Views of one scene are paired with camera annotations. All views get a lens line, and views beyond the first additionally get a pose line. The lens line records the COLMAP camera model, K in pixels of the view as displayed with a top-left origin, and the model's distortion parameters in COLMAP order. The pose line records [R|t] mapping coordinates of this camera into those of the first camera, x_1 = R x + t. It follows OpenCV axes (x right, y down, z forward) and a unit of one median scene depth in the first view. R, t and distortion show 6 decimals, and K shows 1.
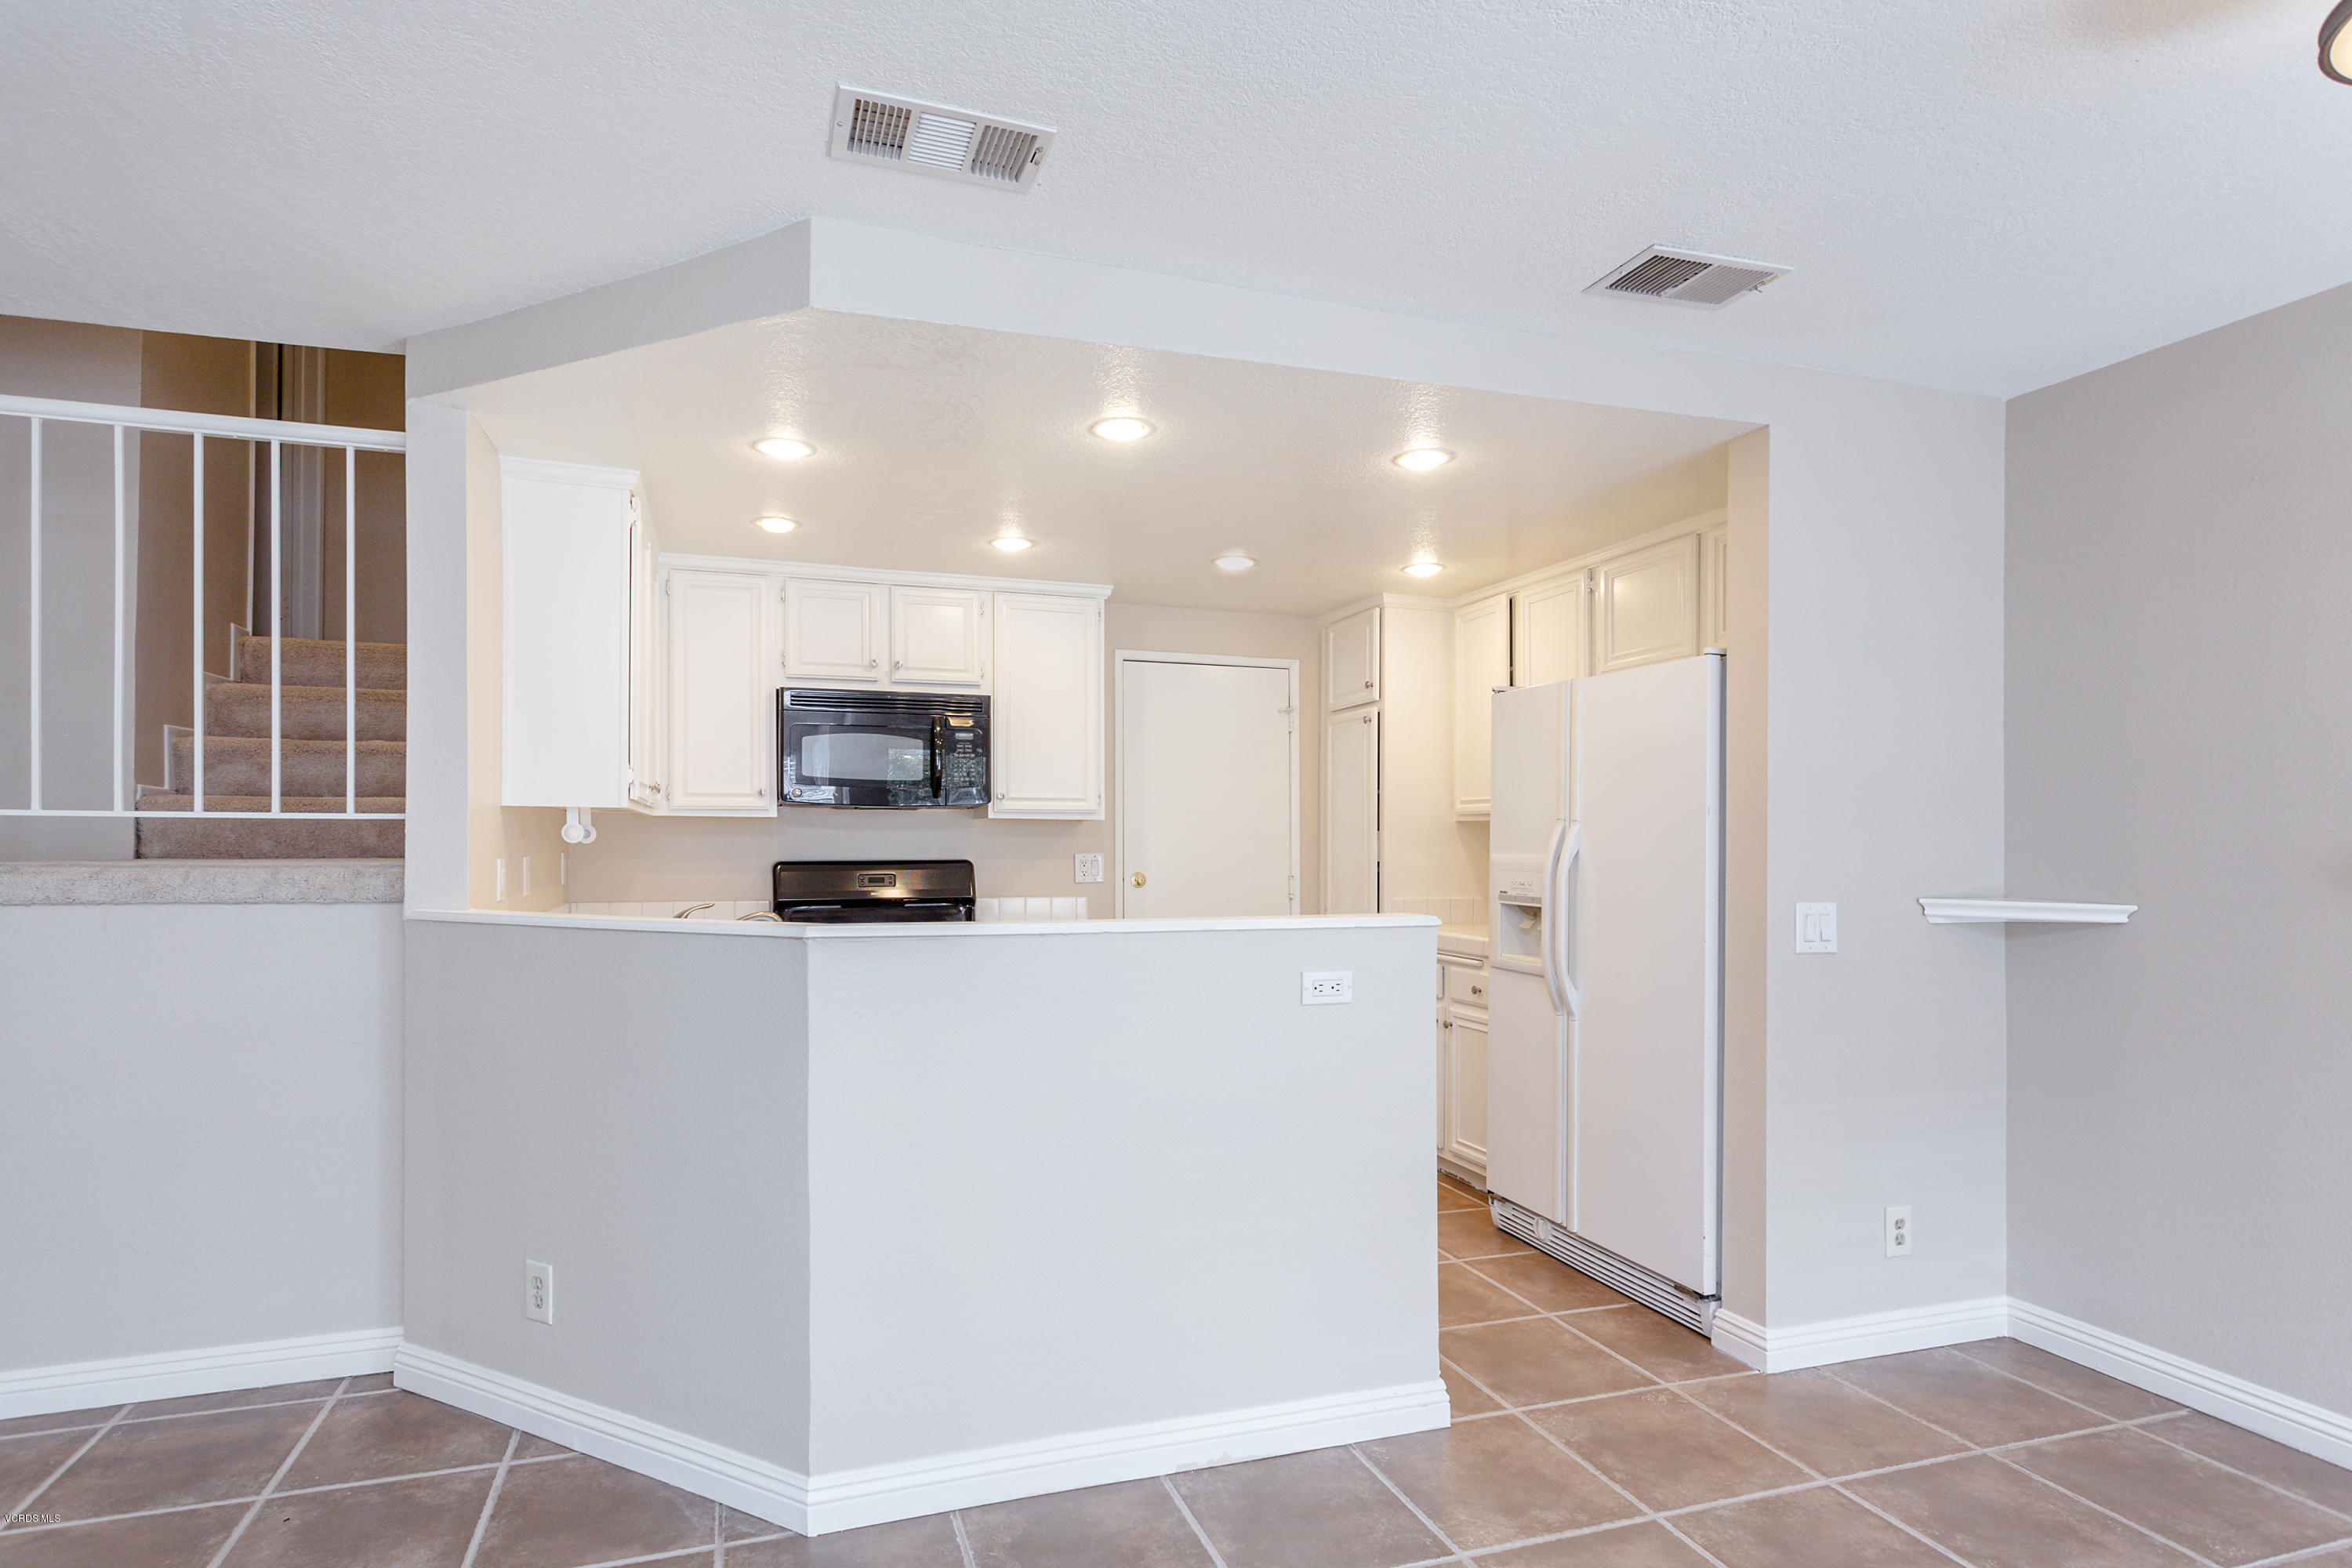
lens RADIAL K [[1143.4, 0, 1161.2], [0, 1143.4, 840.8], [0, 0, 1]] dist [0.001010, 0.000367]
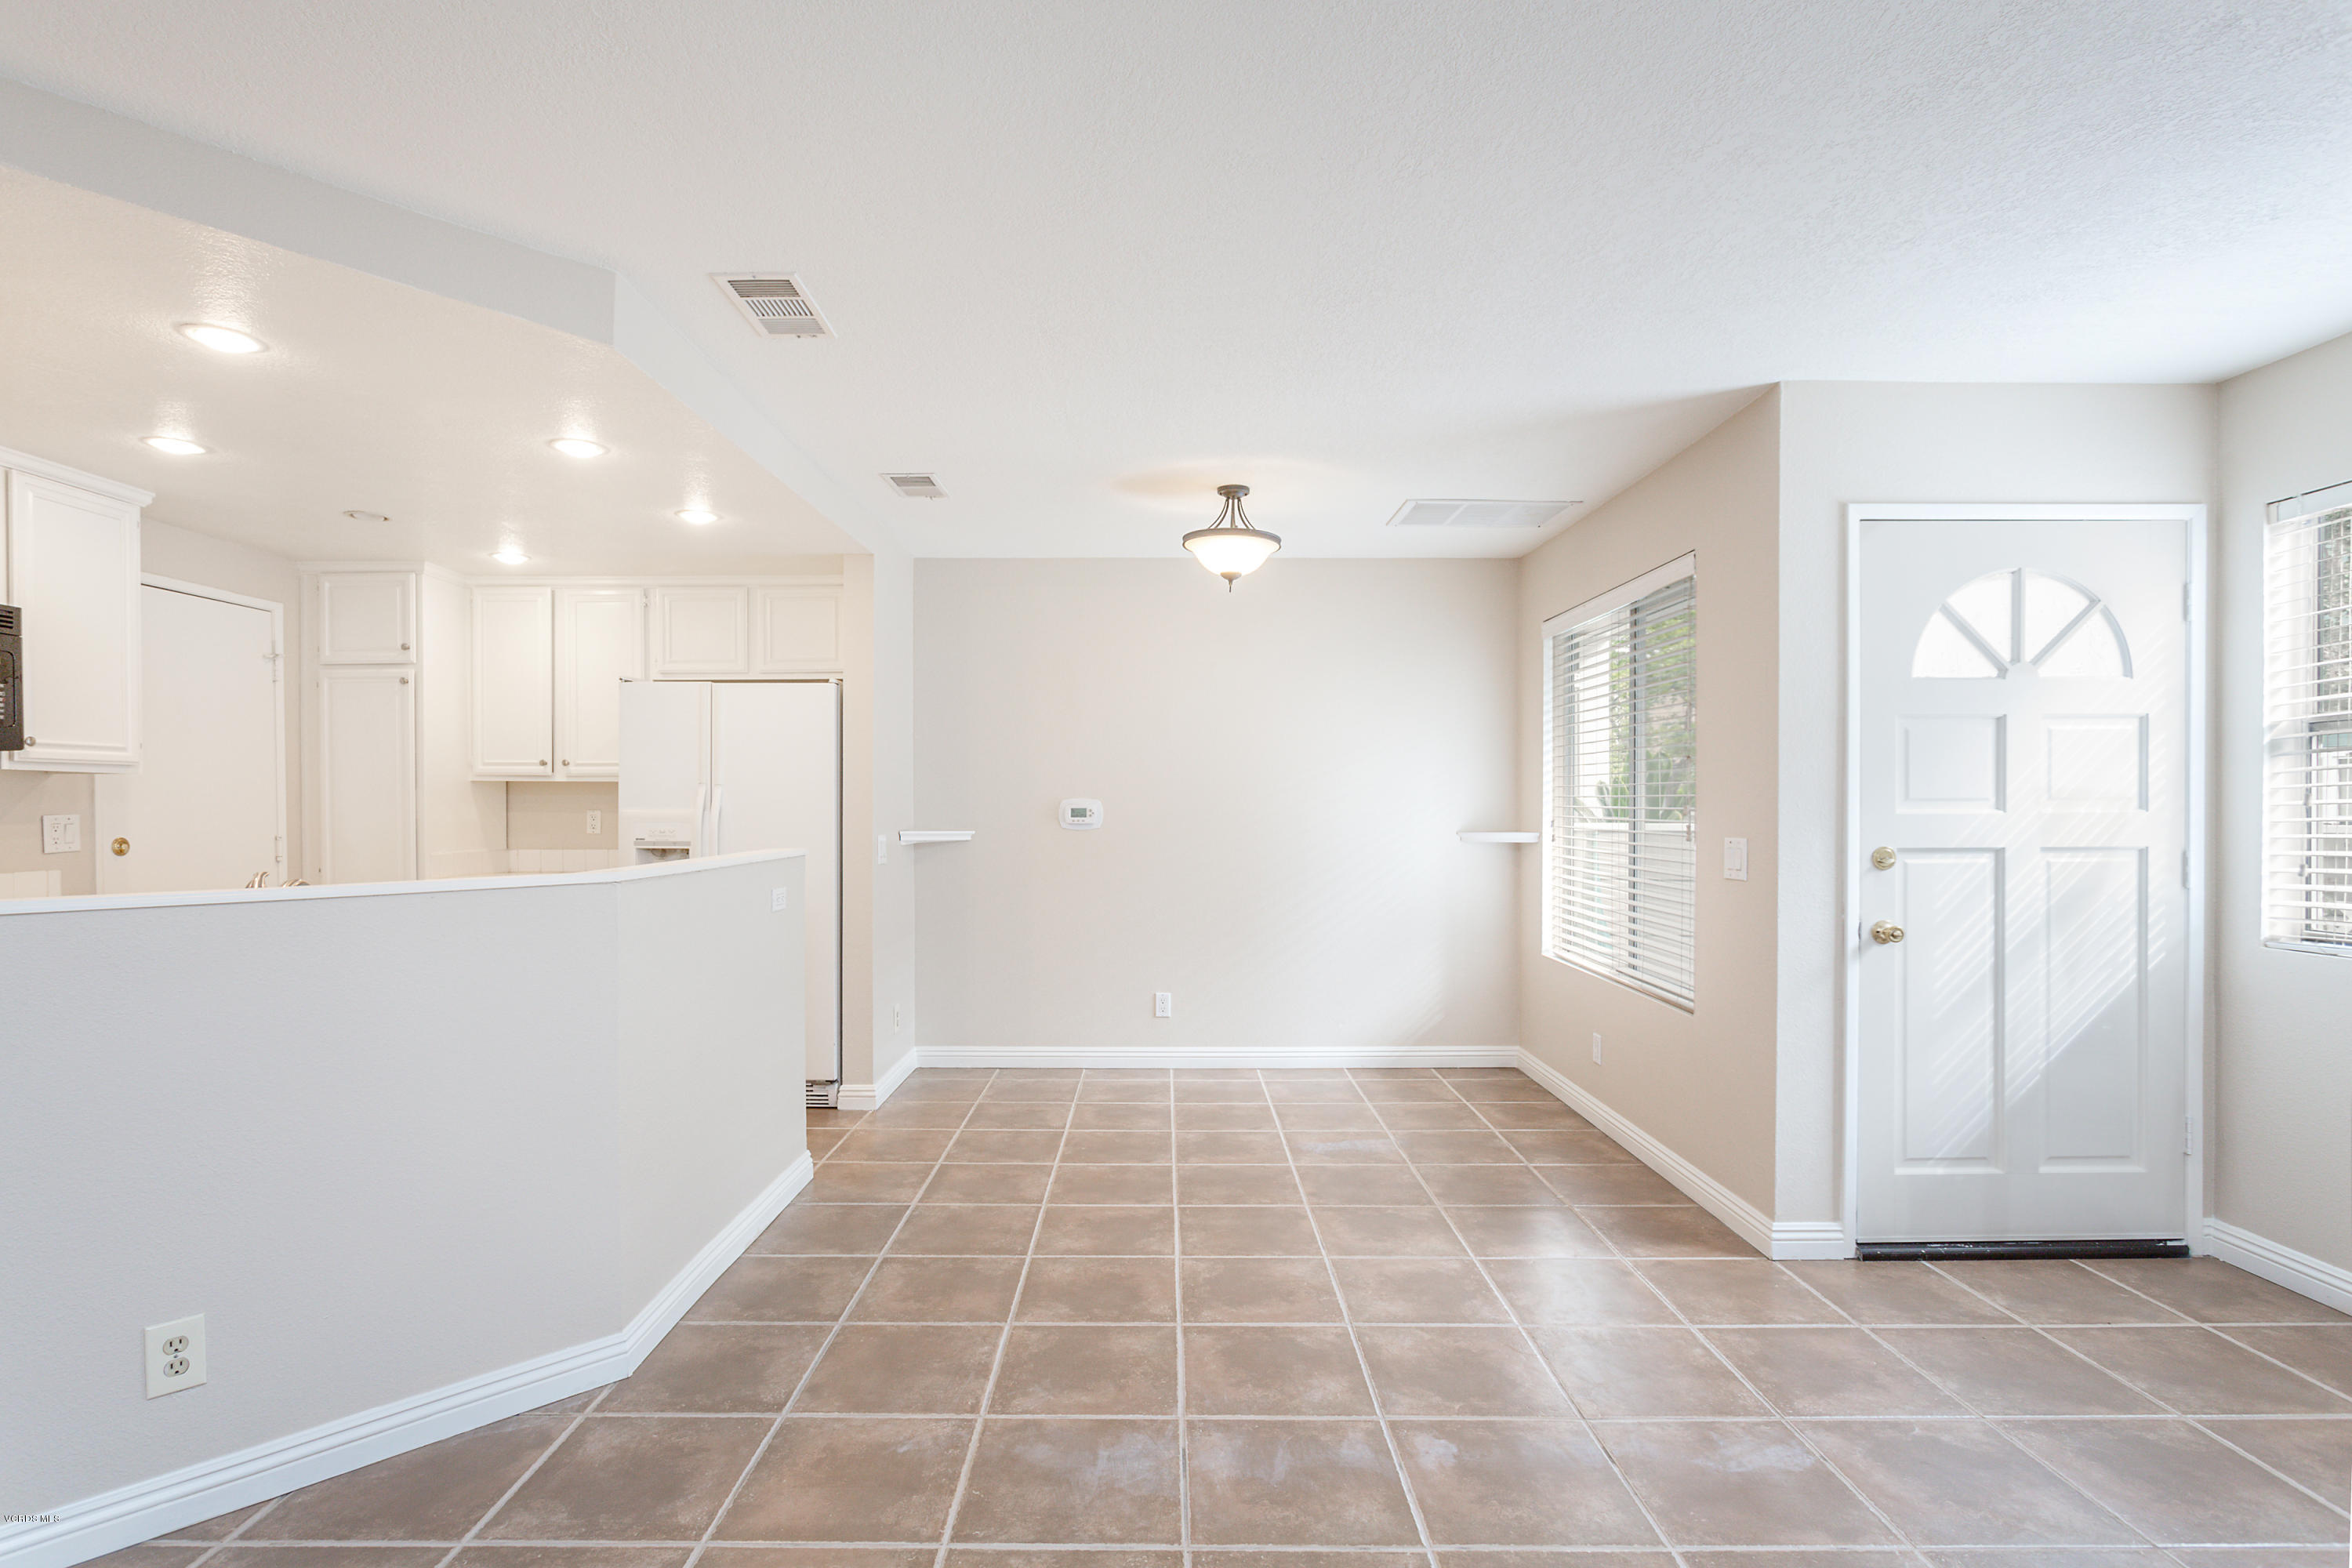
lens RADIAL K [[1153.7, 0, 1125.4], [0, 1153.7, 812.9], [0, 0, 1]] dist [0.002899, 0.001358]
pose [[0.333571, -0.012077, 0.942648, -0.642516], [0.000519, 0.999920, 0.012627, -0.000245], [-0.942725, -0.003723, 0.333550, 0.050999]]
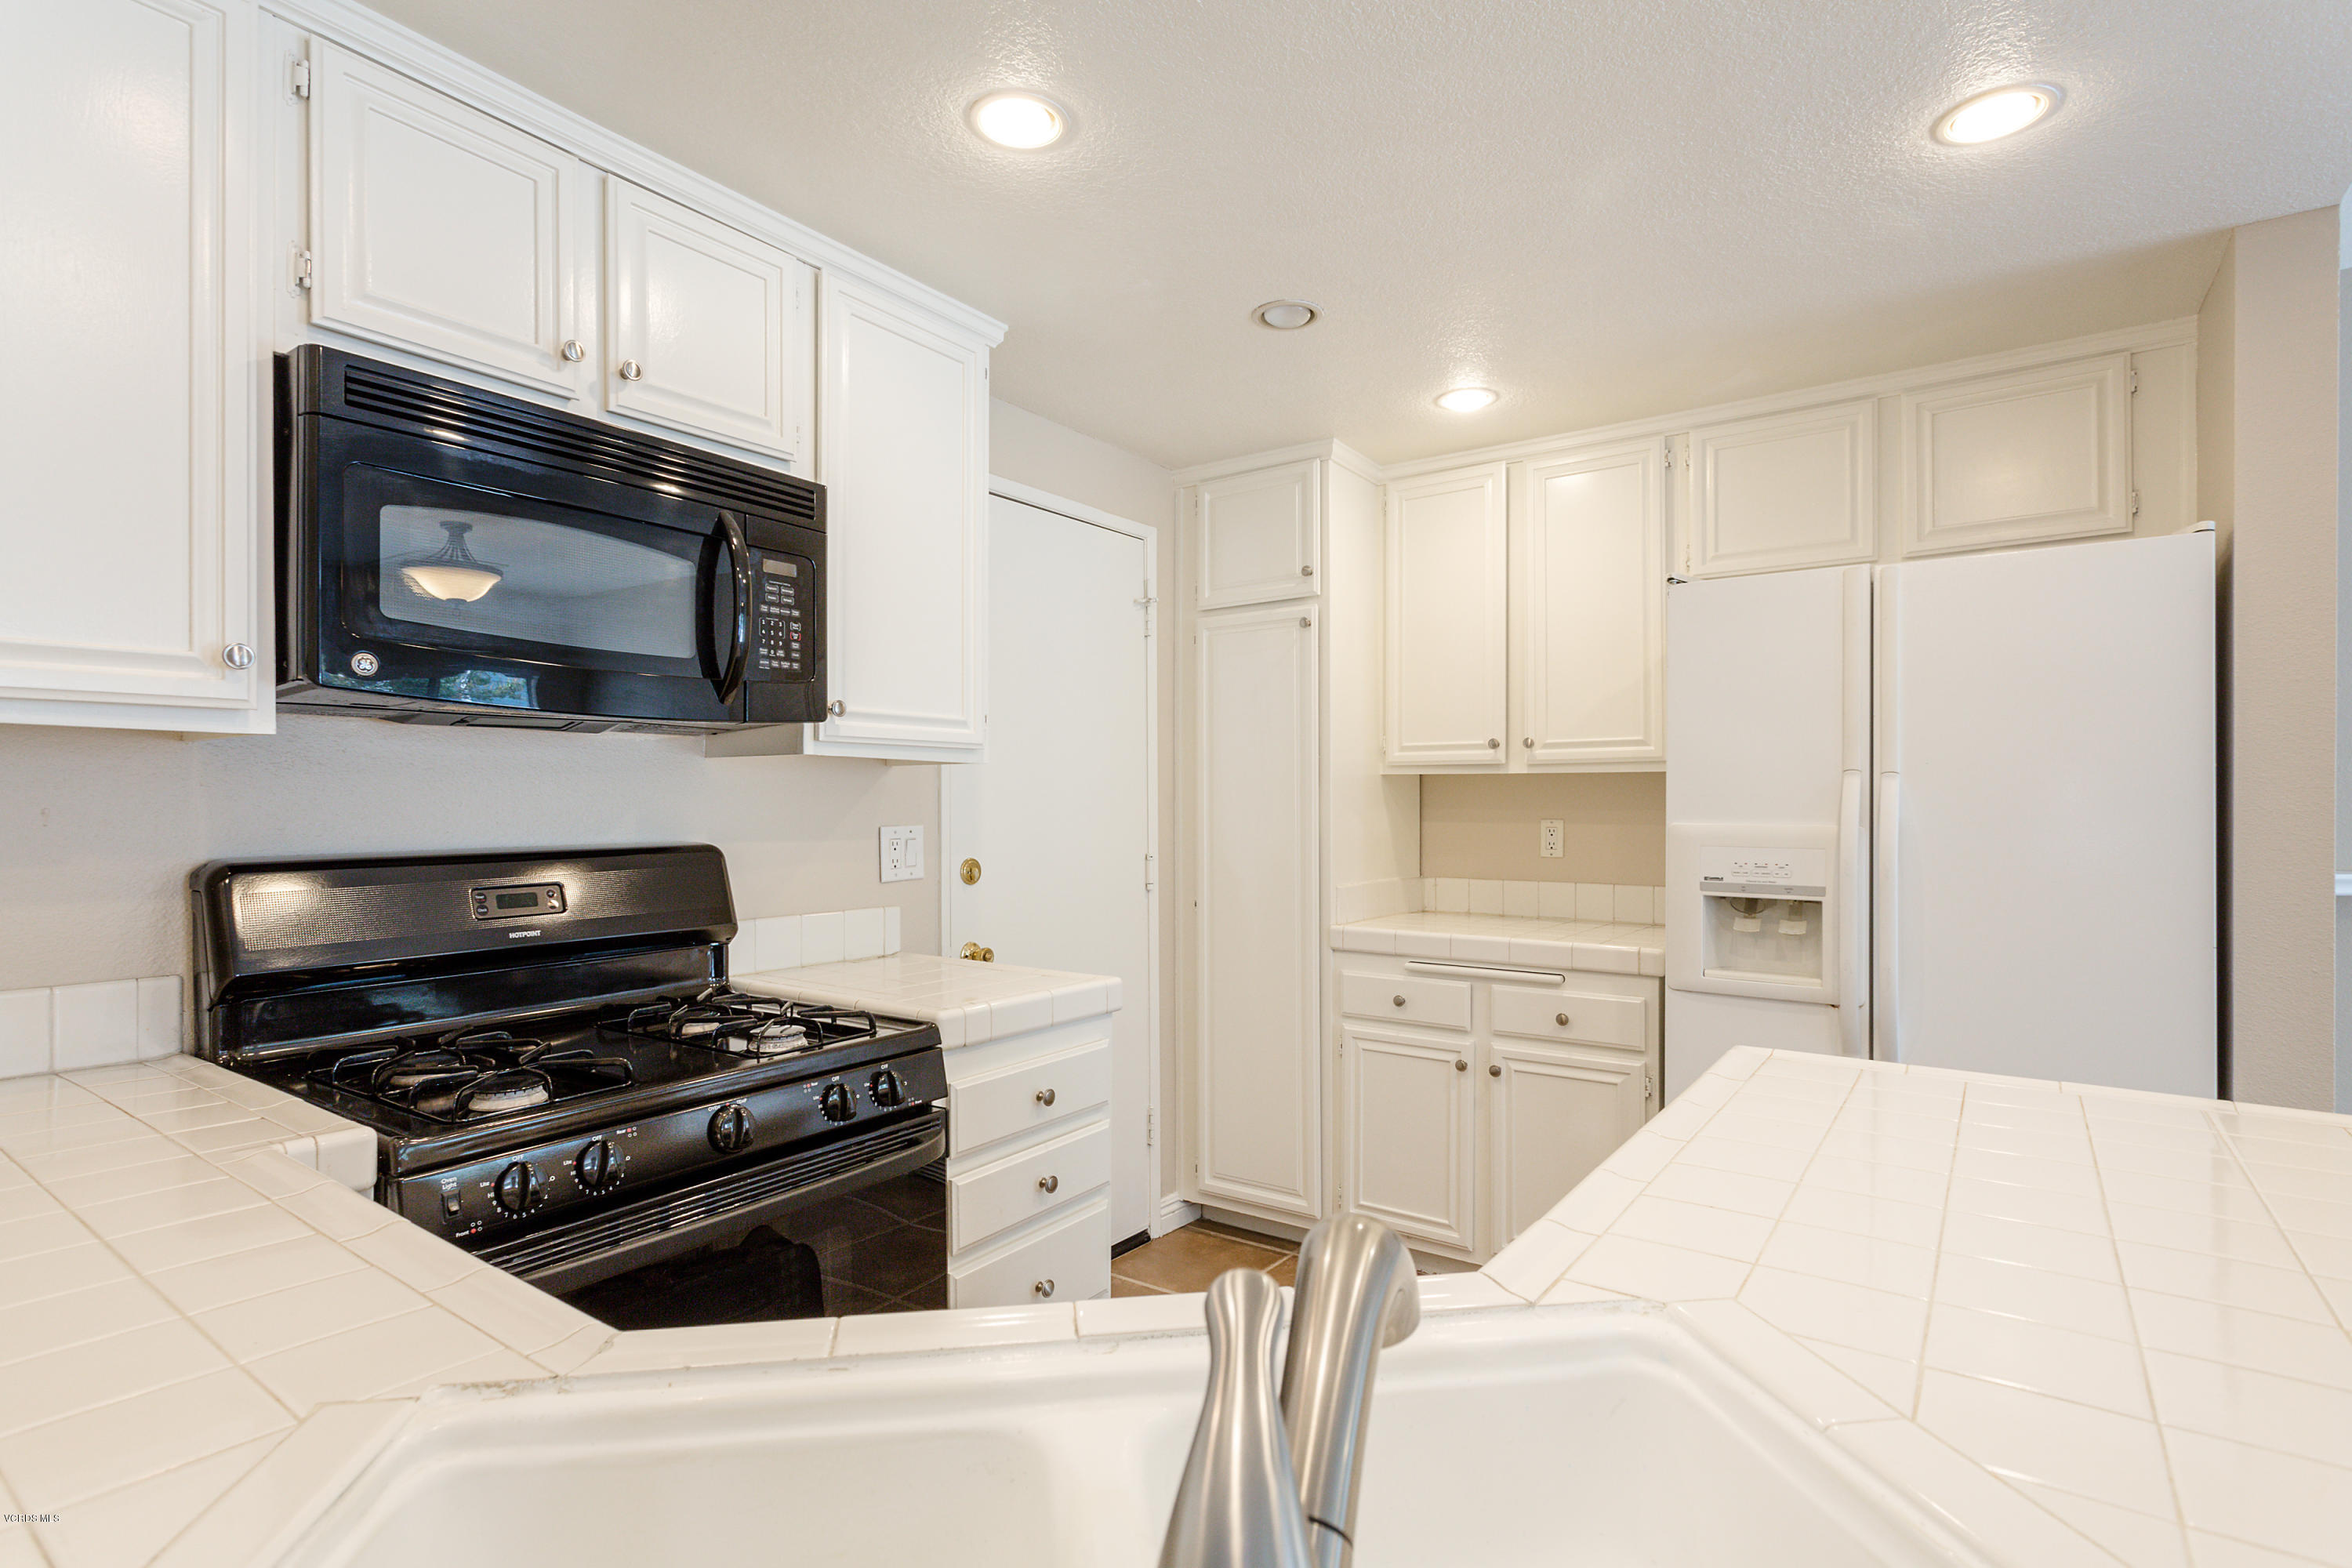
lens RADIAL K [[1113.4, 0, 1130.5], [0, 1113.4, 795.4], [0, 0, 1]] dist [0.001248, 0.000310]
pose [[0.823794, 0.001747, 0.566887, -0.306653], [0.000659, 0.999992, -0.004040, -0.001407], [-0.566889, 0.003702, 0.823786, 0.572808]]
